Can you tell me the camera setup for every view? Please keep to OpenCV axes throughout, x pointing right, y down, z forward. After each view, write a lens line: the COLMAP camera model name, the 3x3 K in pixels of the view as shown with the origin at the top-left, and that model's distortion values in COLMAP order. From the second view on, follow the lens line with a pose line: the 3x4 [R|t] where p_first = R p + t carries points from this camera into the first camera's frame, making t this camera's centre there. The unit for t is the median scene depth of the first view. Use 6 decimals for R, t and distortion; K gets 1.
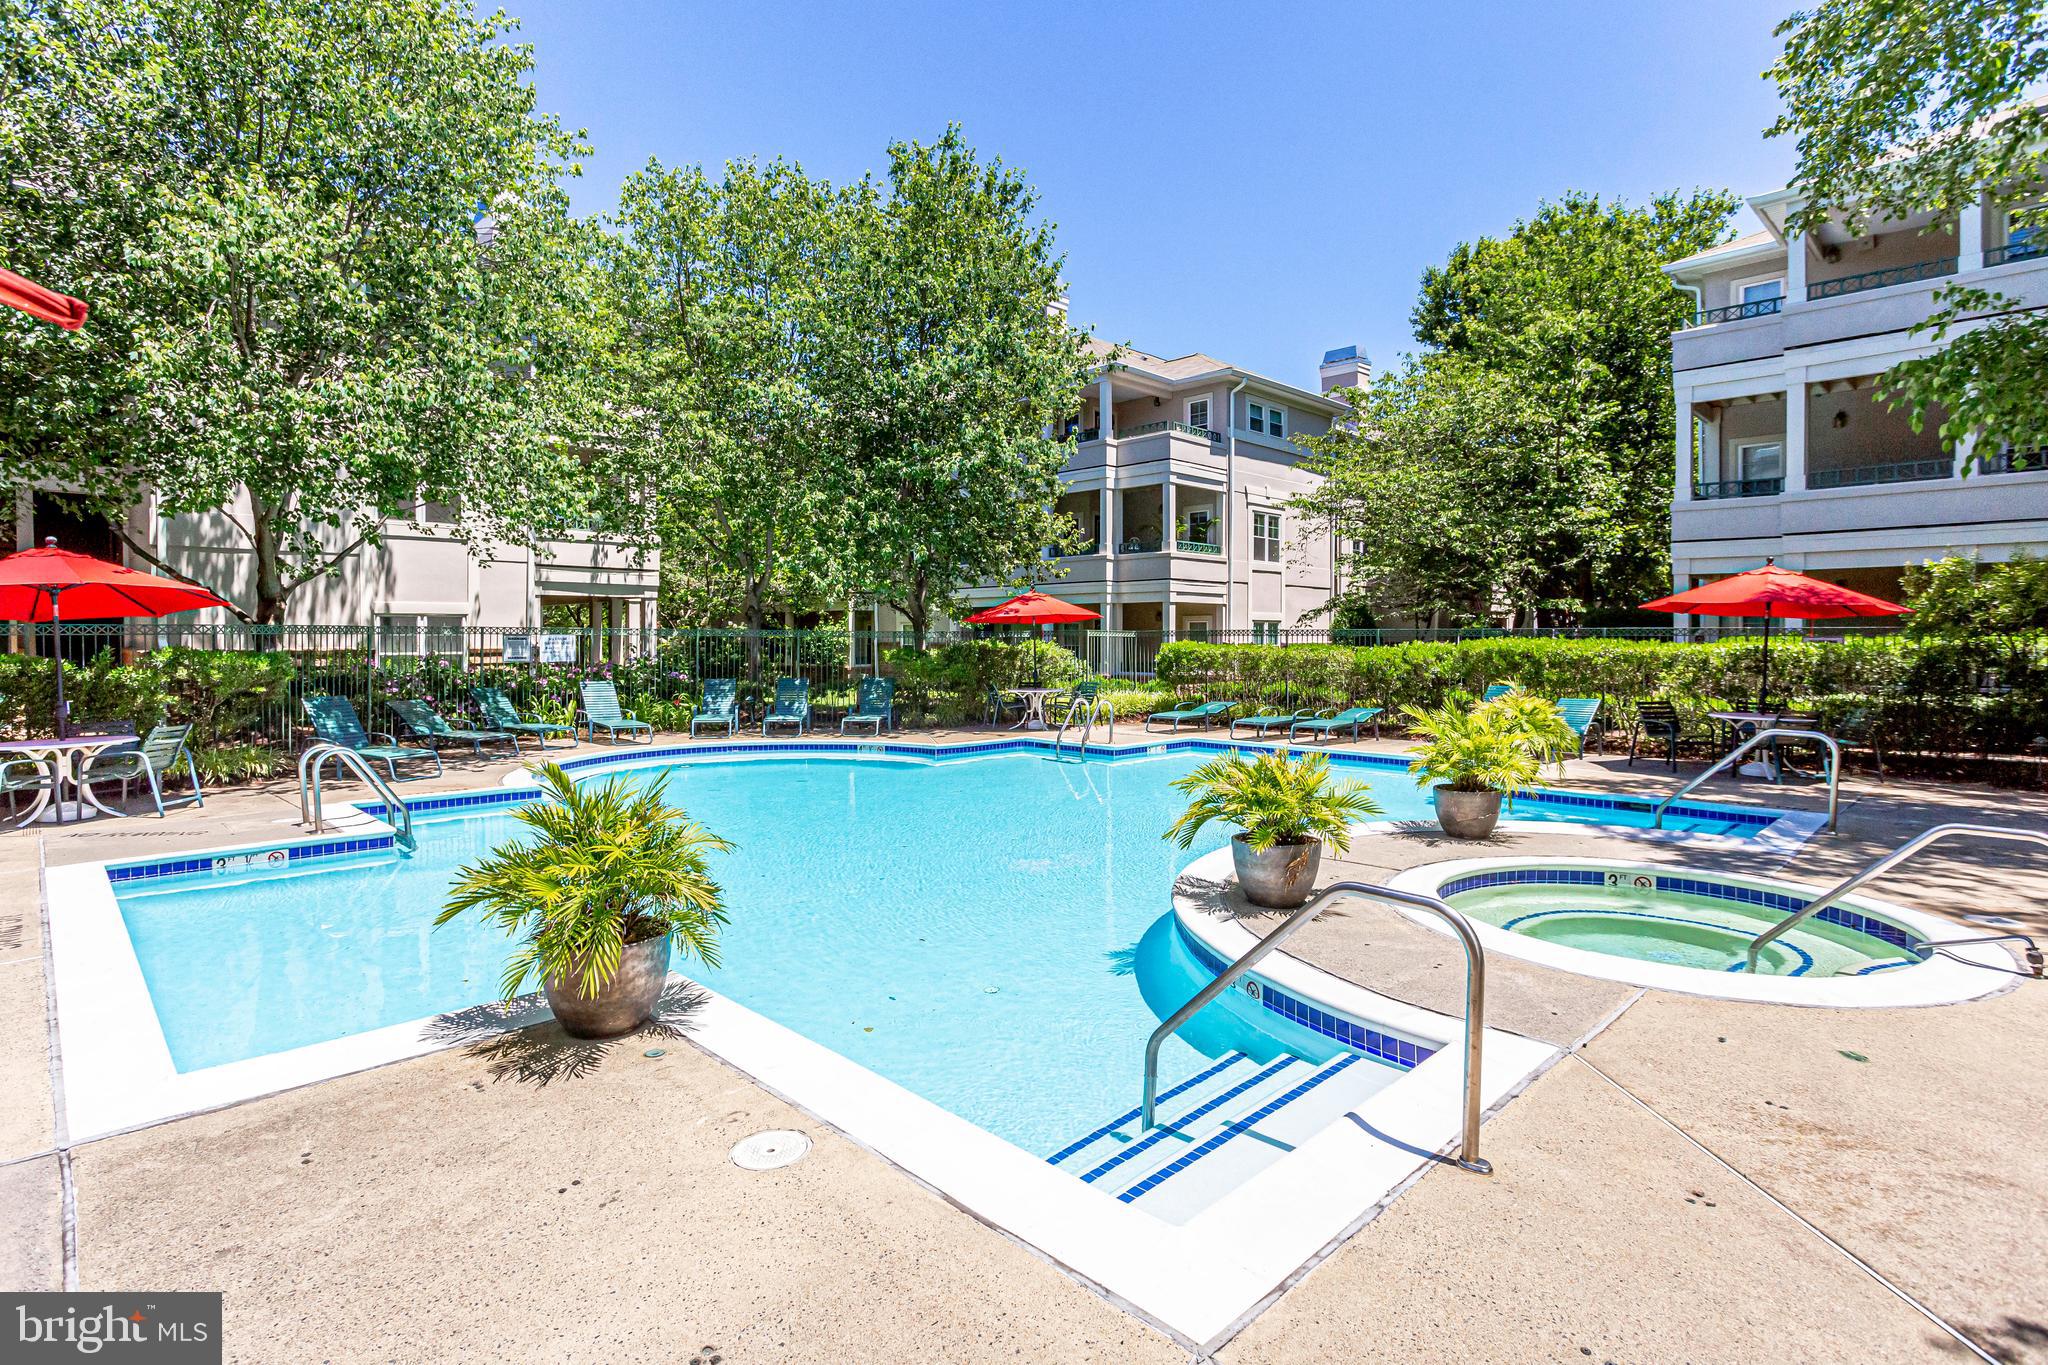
lens RADIAL K [[1016.3, 0, 1024.0], [0, 1016.3, 682.5], [0, 0, 1]] dist [-0.003506, -0.000200]
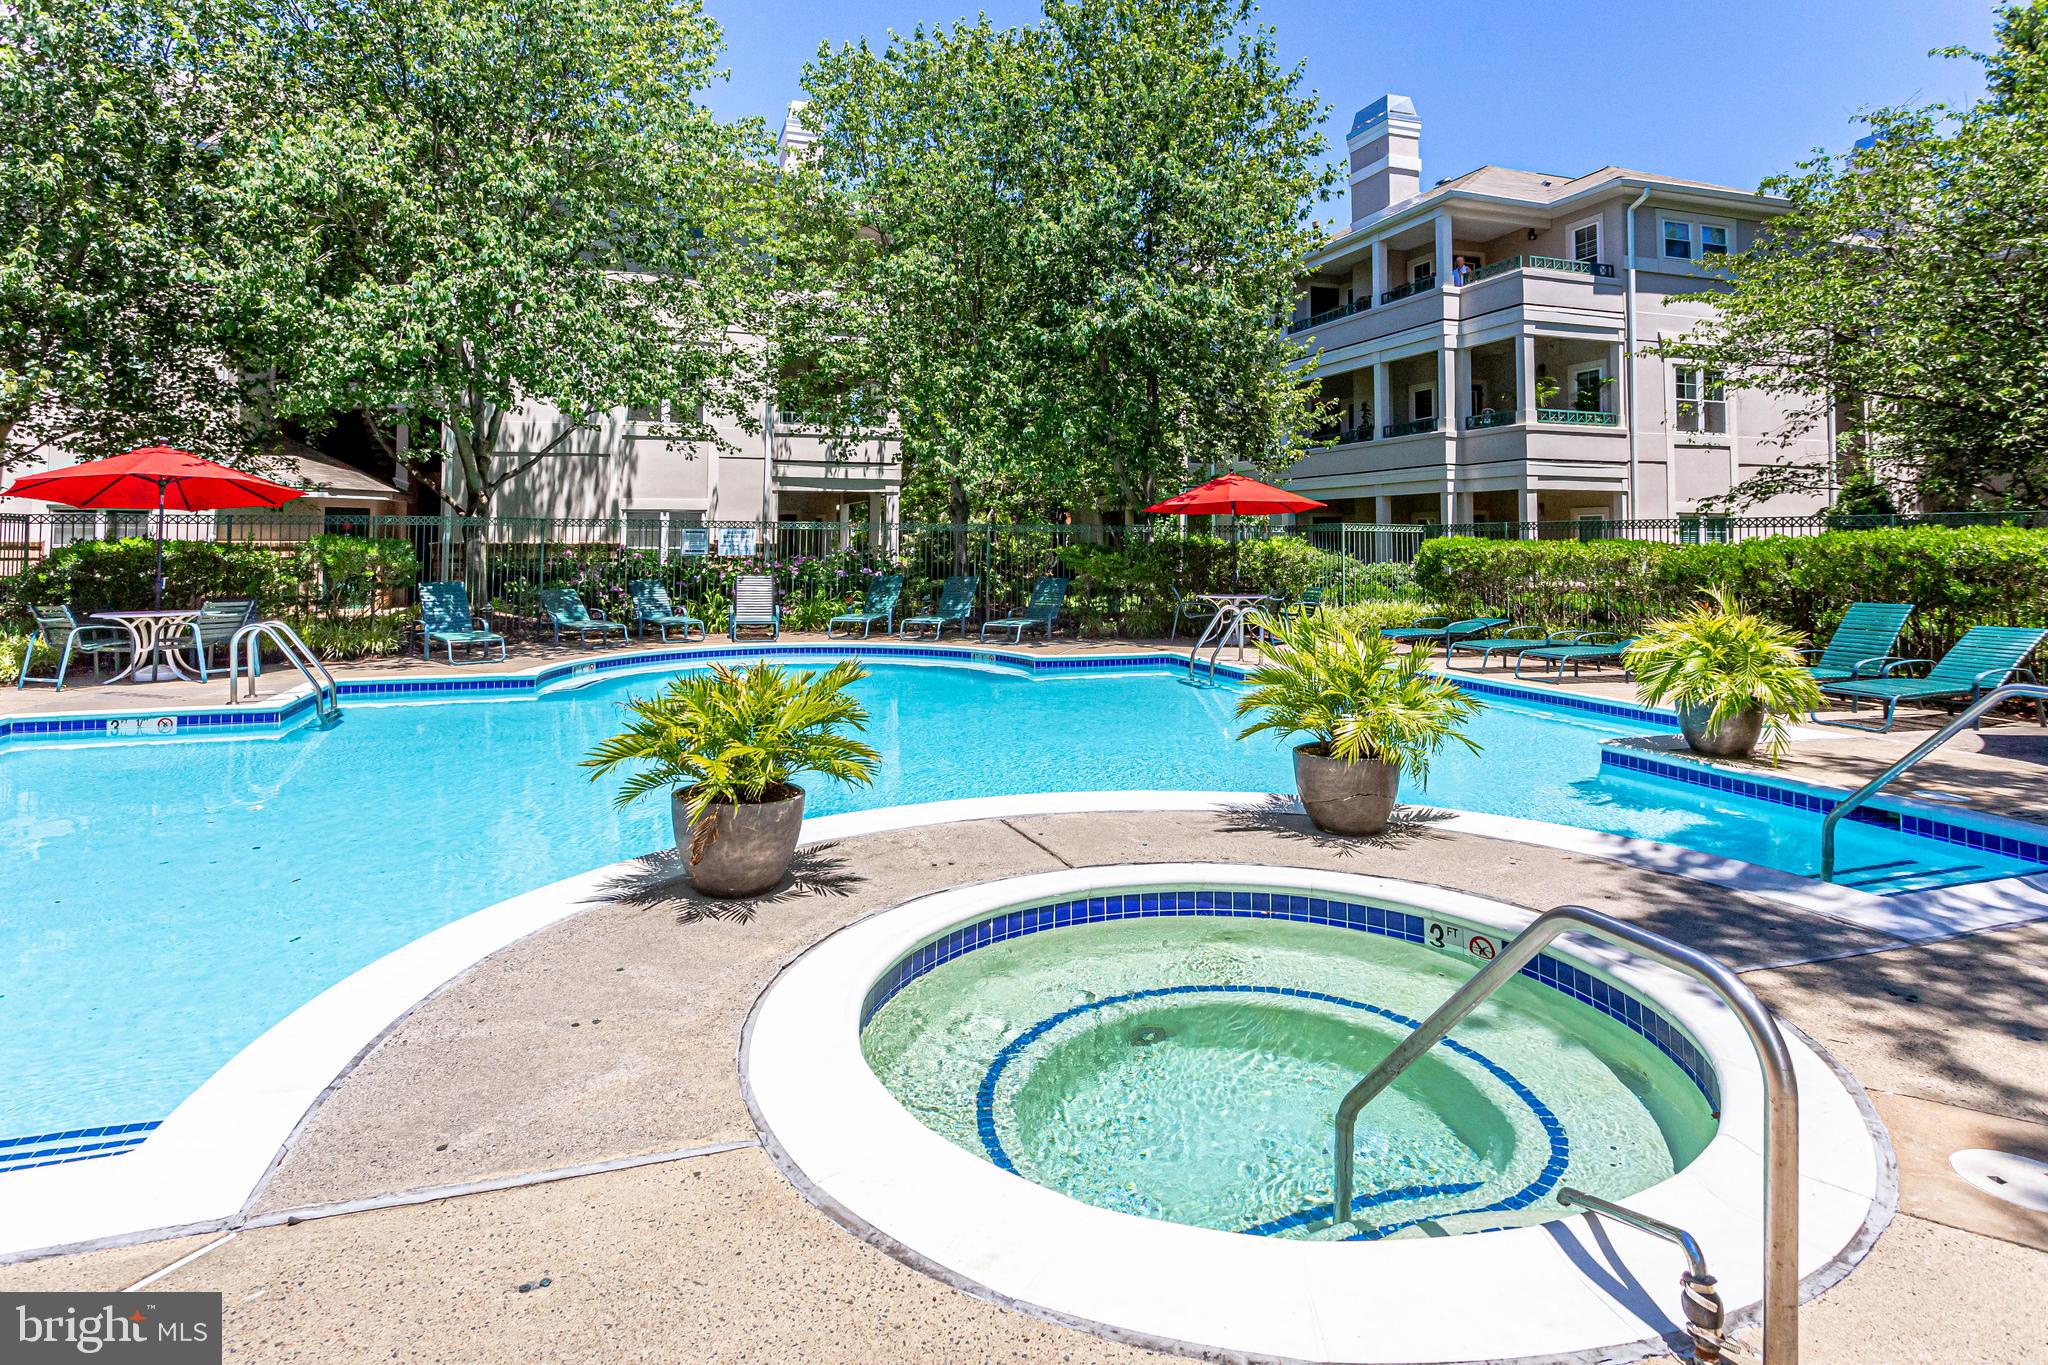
lens RADIAL K [[1109.5, 0, 1026.4], [0, 1109.5, 531.8], [0, 0, 1]] dist [0.008173, 0.000604]
pose [[0.904784, -0.001056, -0.425868, 0.159279], [-0.022068, 0.998537, -0.049360, 0.002496], [0.425298, 0.054058, 0.903438, 0.085682]]
